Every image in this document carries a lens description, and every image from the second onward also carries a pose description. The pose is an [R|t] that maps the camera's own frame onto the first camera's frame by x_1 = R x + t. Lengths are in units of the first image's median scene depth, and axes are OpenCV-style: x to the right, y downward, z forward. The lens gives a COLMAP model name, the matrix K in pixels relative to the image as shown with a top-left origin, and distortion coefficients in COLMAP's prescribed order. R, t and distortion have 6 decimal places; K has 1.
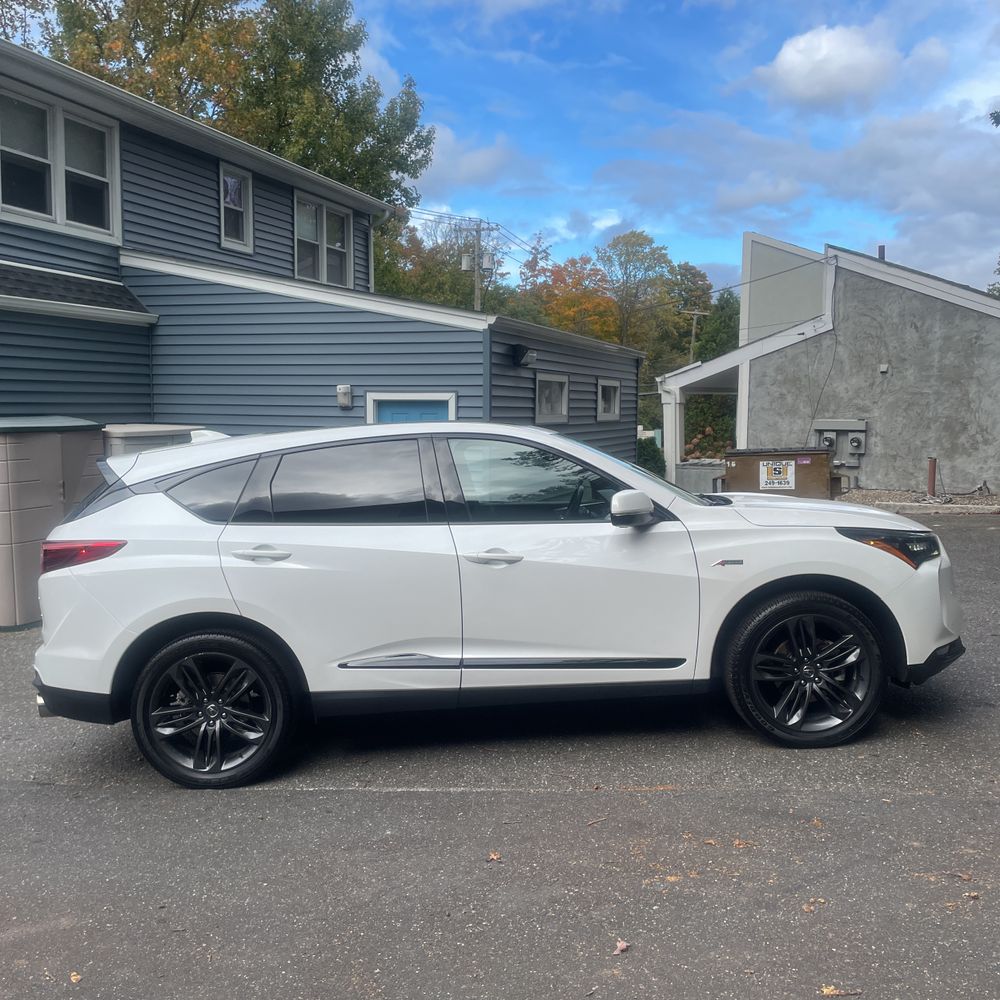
lens RADIAL K [[1005.5, 0, 522.5], [0, 1005.5, 504.1], [0, 0, 1]] dist [0.020535, 0.000000]
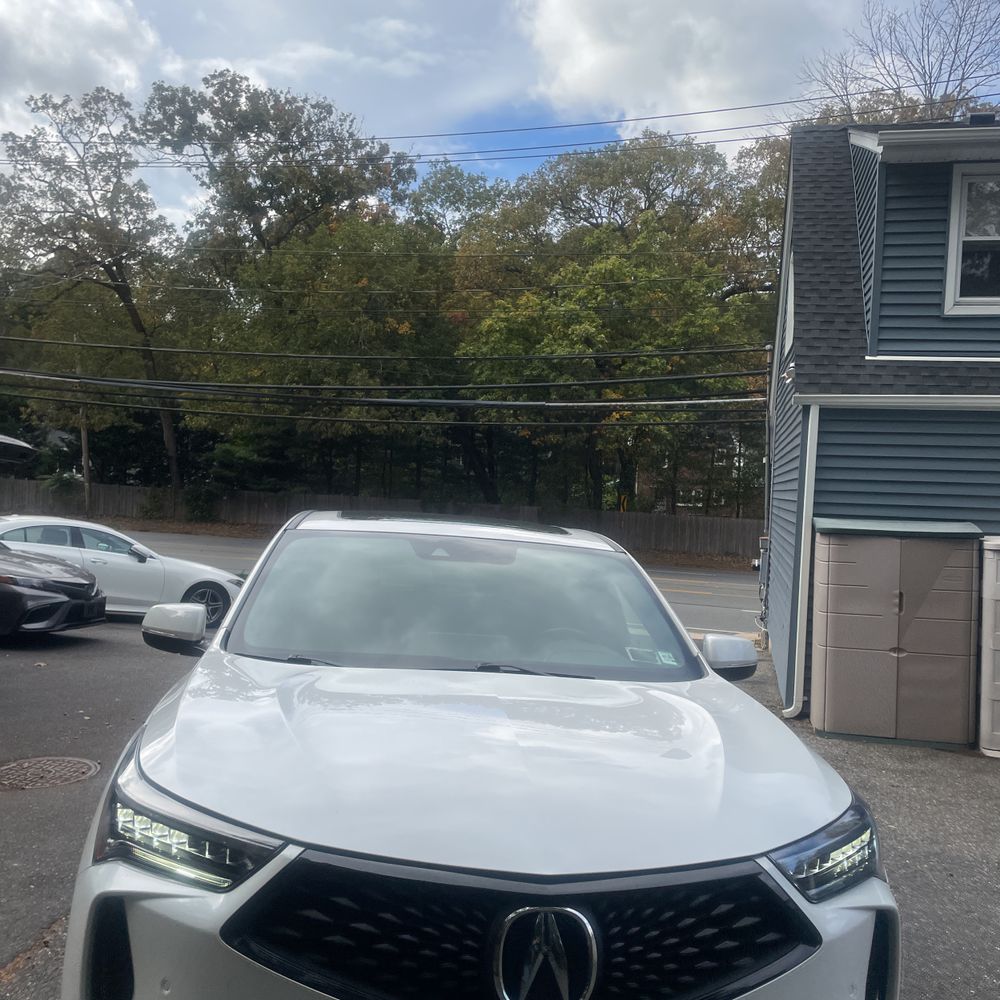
lens RADIAL K [[1005.5, 0, 505.3], [0, 1005.5, 507.7], [0, 0, 1]] dist [0.020535, 0.000000]
pose [[0.103864, 0.014486, -0.994486, 0.229681], [-0.125675, 0.992071, 0.001325, -0.029925], [0.986620, 0.124844, 0.104861, 0.302673]]
